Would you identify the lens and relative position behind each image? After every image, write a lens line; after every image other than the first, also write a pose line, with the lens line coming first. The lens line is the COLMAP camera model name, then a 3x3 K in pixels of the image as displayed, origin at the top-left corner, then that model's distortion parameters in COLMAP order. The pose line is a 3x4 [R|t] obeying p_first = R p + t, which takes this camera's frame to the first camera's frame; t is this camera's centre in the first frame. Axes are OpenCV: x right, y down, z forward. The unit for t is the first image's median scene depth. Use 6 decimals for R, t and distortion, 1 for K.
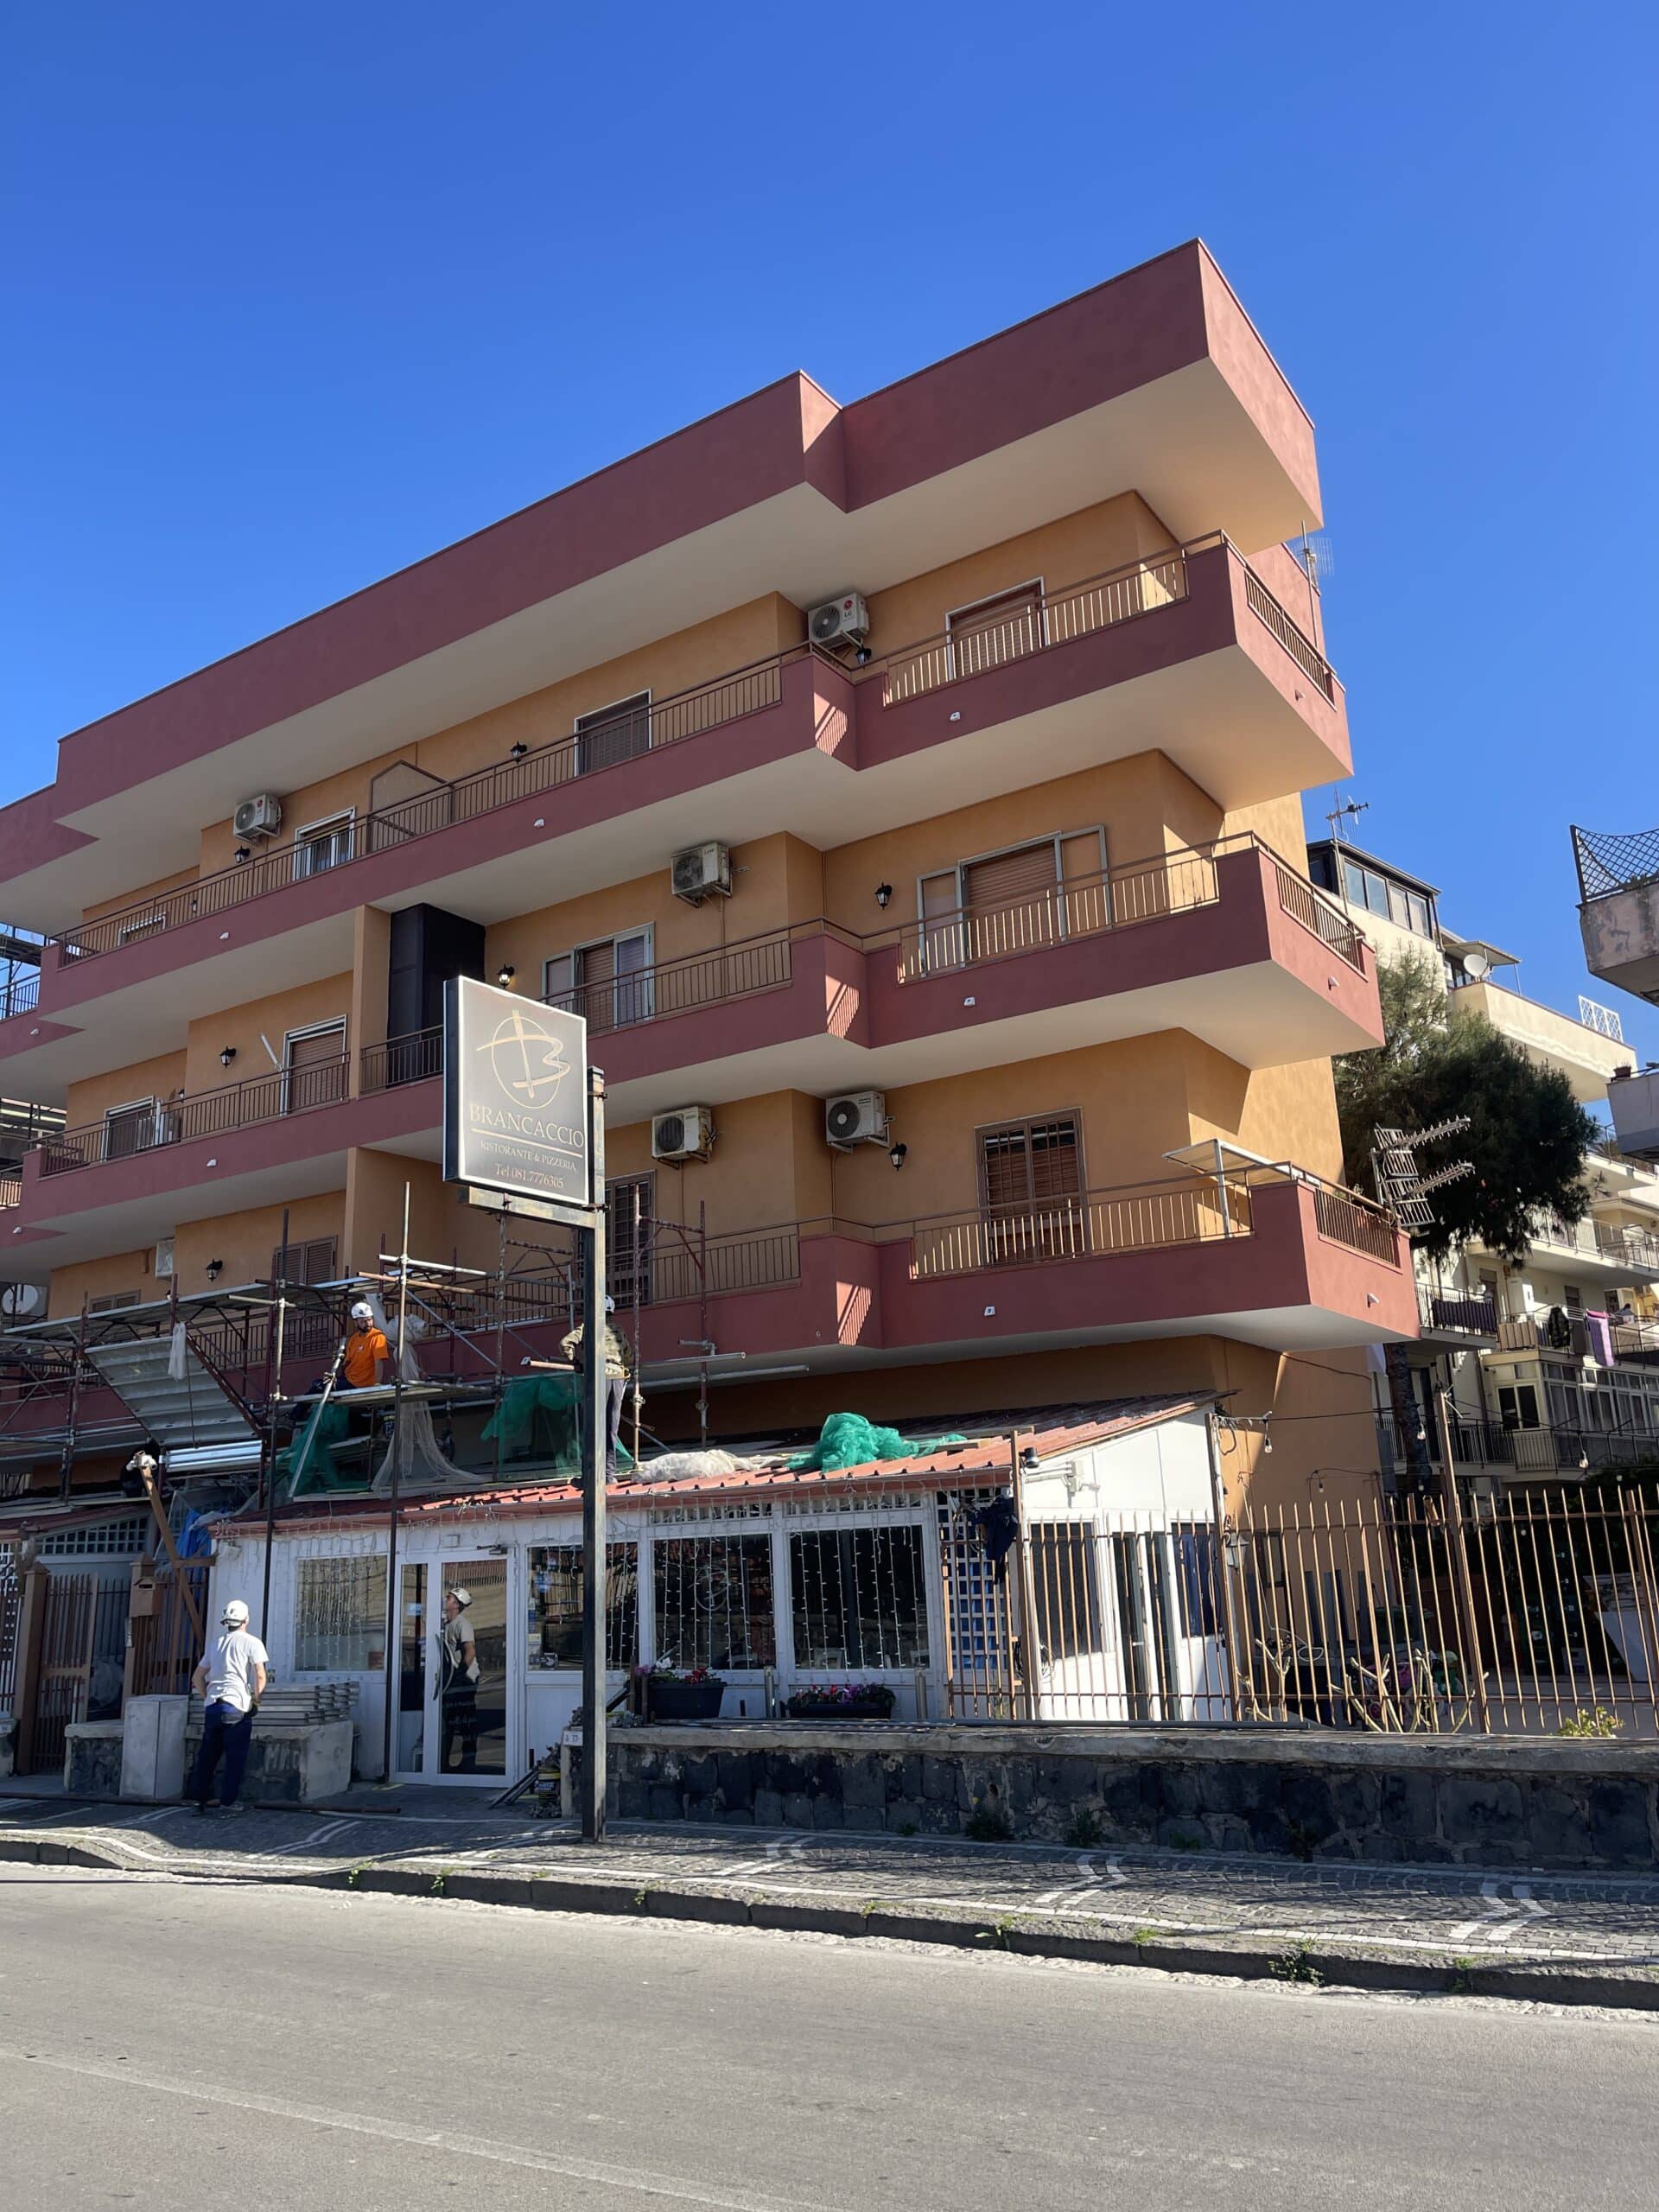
lens RADIAL K [[1652.6, 0, 829.5], [0, 1652.6, 1106.0], [0, 0, 1]] dist [0.045063, -0.001790]
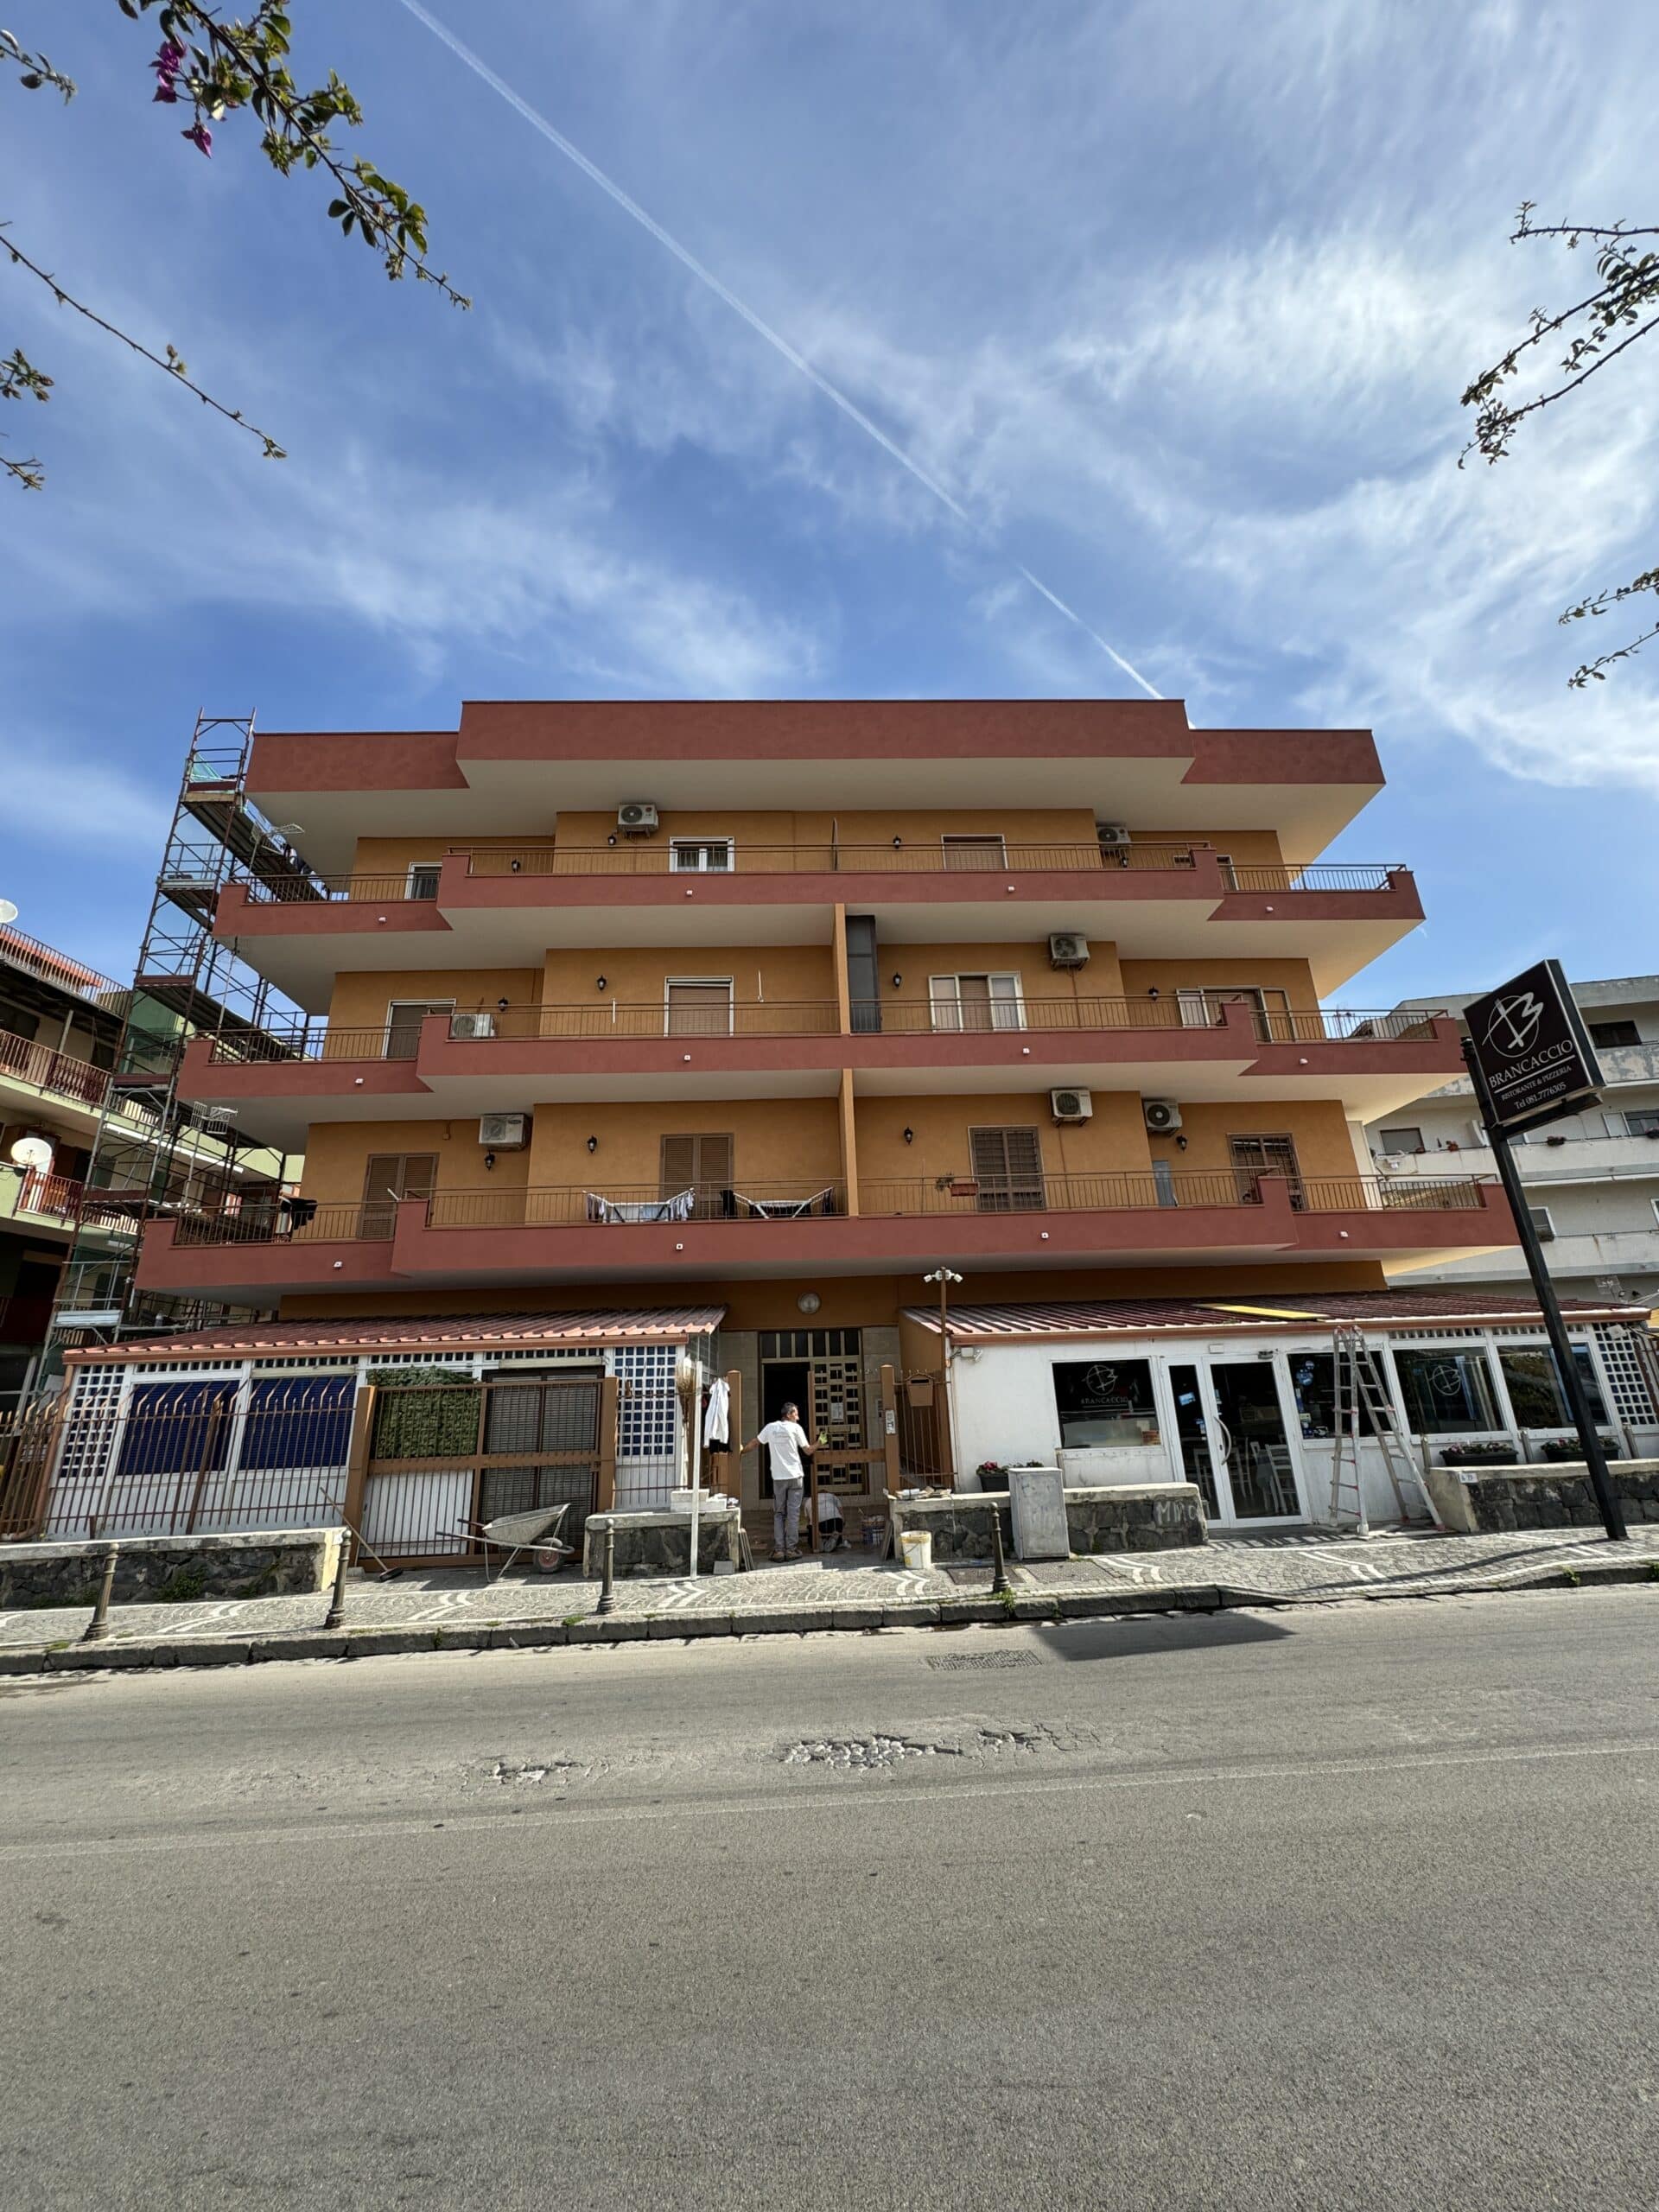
lens RADIAL K [[853.2, 0, 828.6], [0, 853.2, 1113.3], [0, 0, 1]] dist [-0.011273, -0.000001]
pose [[0.816383, 0.194249, 0.543862, -0.560436], [-0.151799, 0.980798, -0.122445, 0.124033], [-0.557204, 0.017404, 0.830193, 0.354948]]
